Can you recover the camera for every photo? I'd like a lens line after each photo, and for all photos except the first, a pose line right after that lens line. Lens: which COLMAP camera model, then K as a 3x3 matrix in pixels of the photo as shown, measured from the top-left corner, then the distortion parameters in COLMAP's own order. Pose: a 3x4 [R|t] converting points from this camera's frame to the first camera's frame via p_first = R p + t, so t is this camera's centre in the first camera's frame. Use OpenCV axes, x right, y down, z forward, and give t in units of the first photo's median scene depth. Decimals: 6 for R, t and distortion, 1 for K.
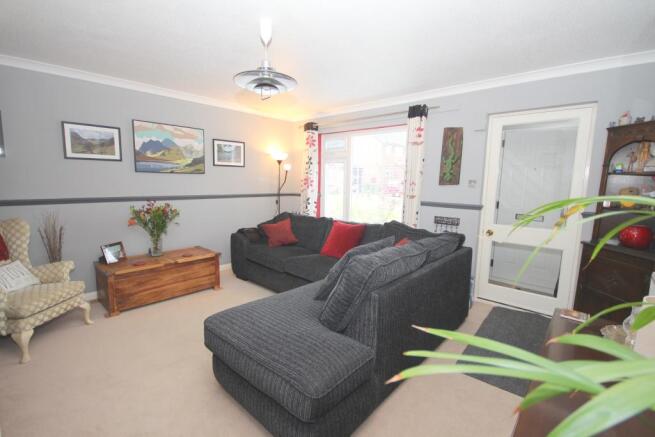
lens RADIAL K [[304.4, 0, 326.1], [0, 304.4, 218.4], [0, 0, 1]] dist [-0.002808, -0.000566]
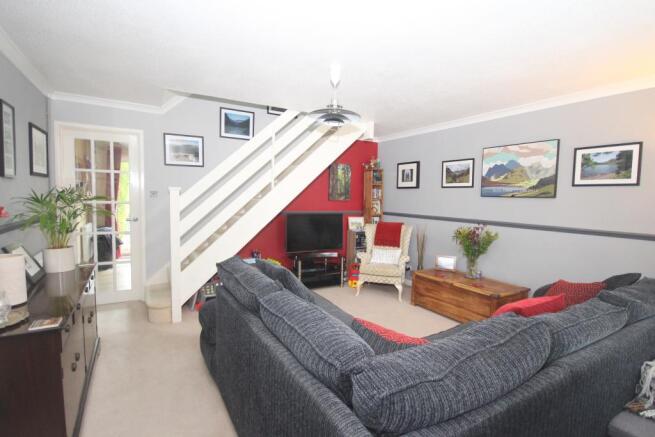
lens RADIAL K [[304.4, 0, 325.9], [0, 304.4, 216.2], [0, 0, 1]] dist [-0.002808, -0.000566]
pose [[-0.281813, 0.039937, -0.958638, 0.526910], [-0.148360, 0.985303, 0.084662, -0.090766], [0.947930, 0.166082, -0.271746, 0.752872]]
